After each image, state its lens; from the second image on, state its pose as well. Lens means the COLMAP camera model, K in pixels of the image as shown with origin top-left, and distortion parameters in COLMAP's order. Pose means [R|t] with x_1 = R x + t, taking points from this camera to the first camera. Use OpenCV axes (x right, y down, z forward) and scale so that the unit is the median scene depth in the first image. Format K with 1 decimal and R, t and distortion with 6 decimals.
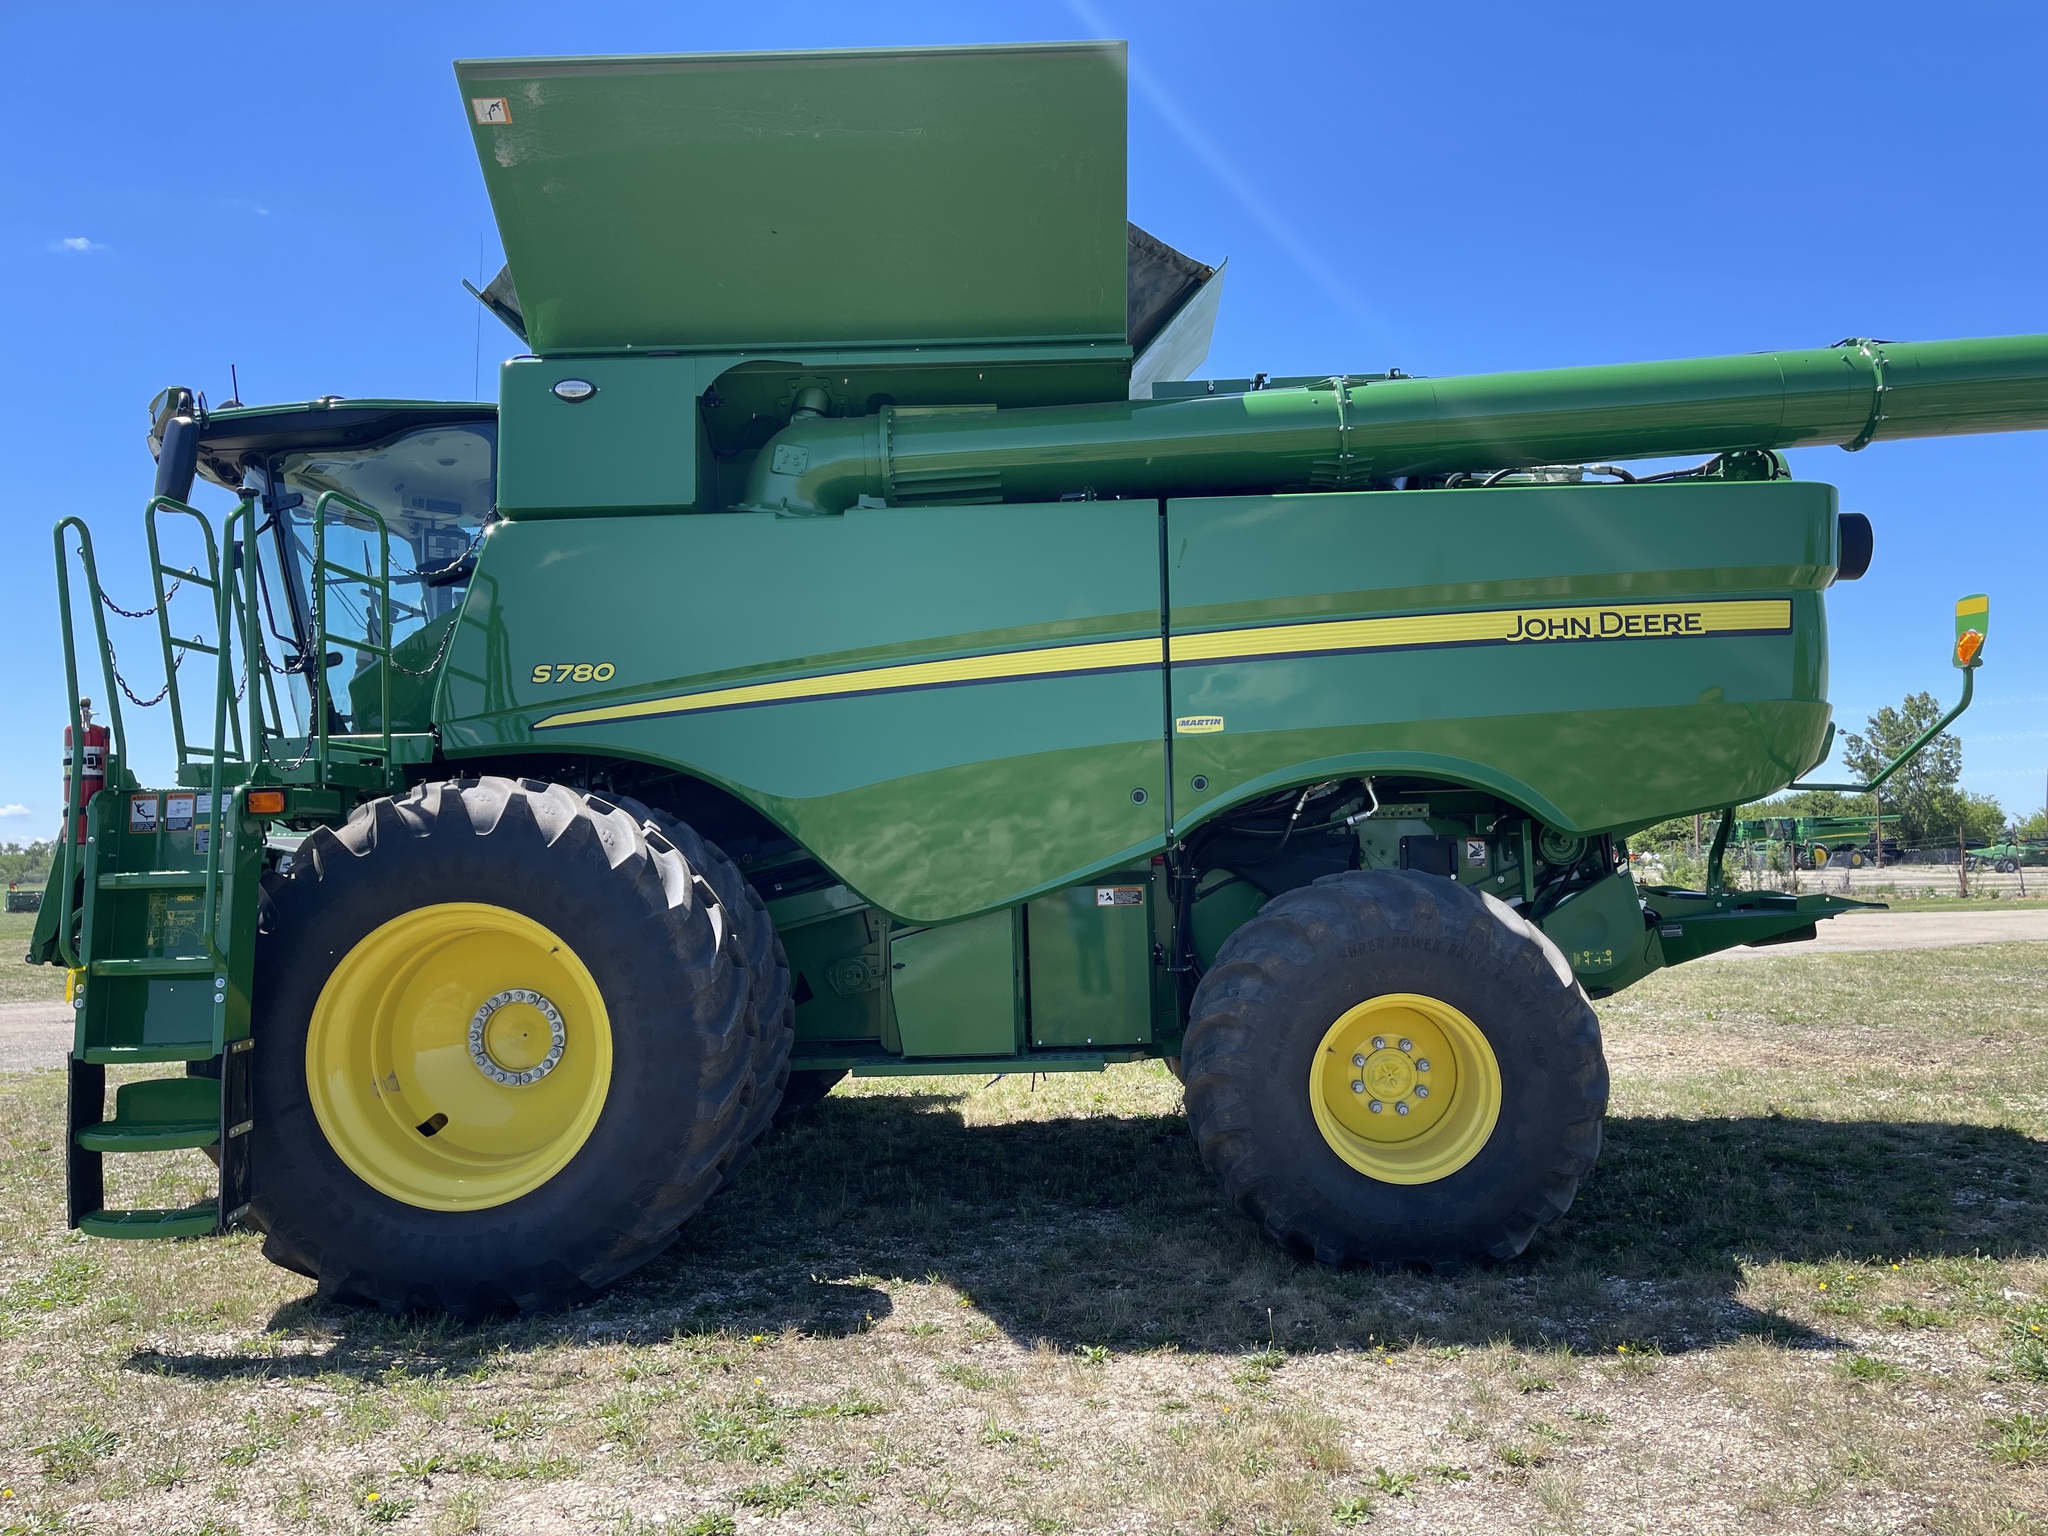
lens RADIAL K [[1533.7, 0, 1024.0], [0, 1533.7, 768.0], [0, 0, 1]] dist [0.008427, -0.001639]
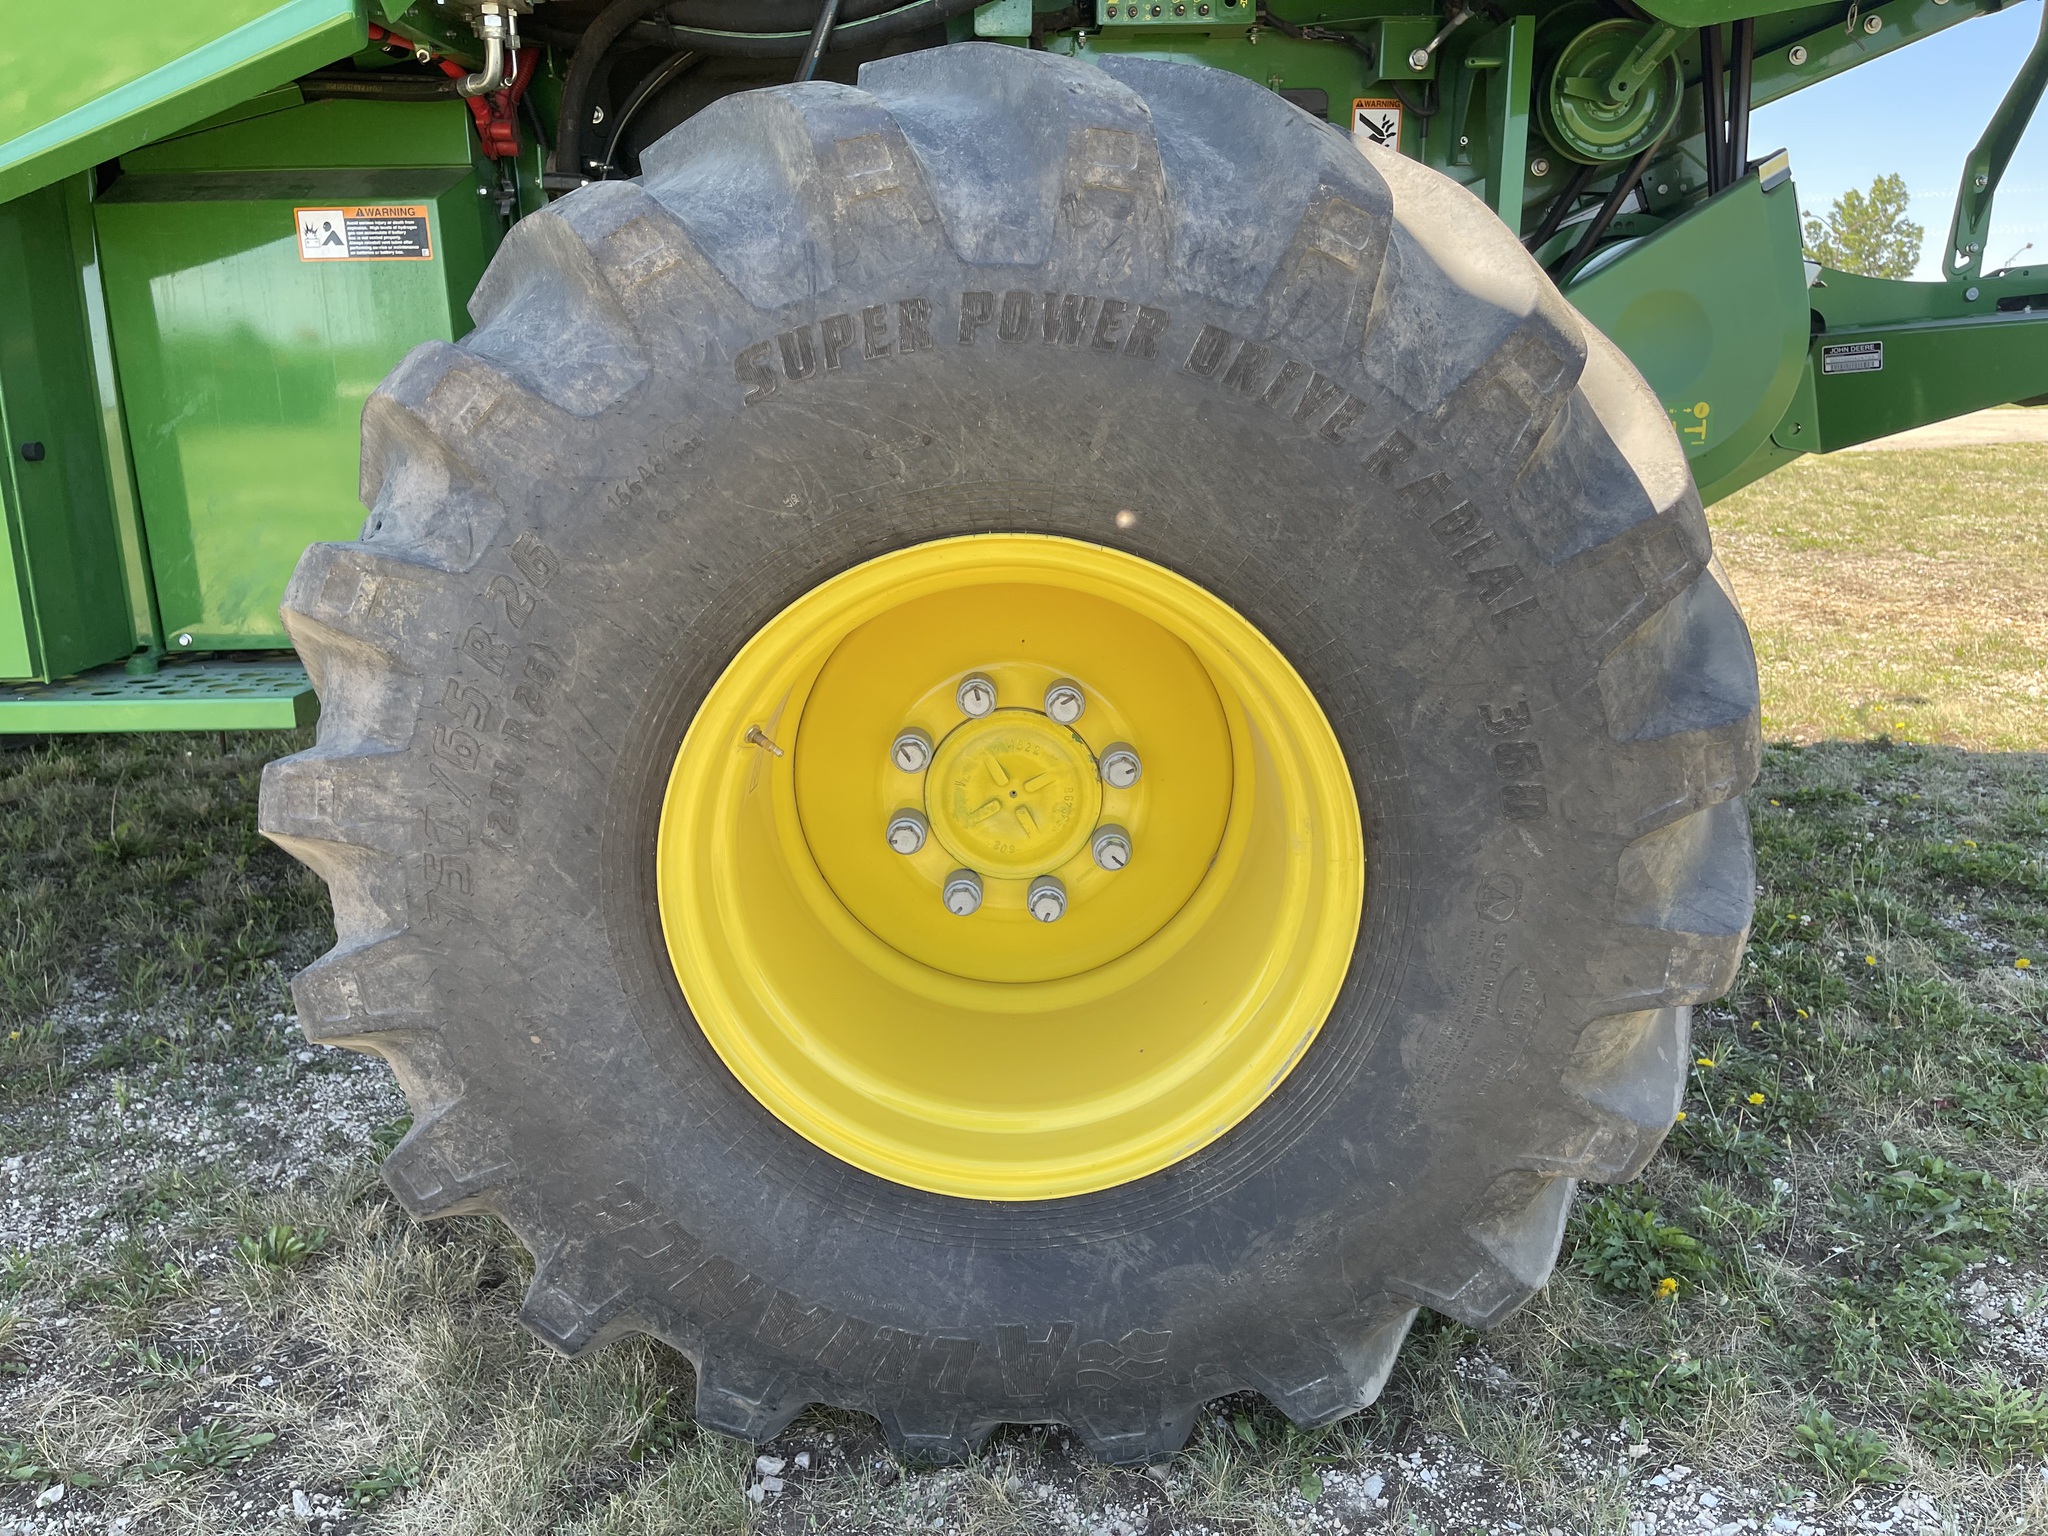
lens RADIAL K [[1533.7, 0, 1024.0], [0, 1533.7, 768.0], [0, 0, 1]] dist [0.008427, -0.001639]
pose [[0.998484, -0.001492, 0.055019, 0.237457], [-0.015989, 0.948657, 0.315903, 0.105248], [-0.052665, -0.316304, 0.947195, 0.757811]]
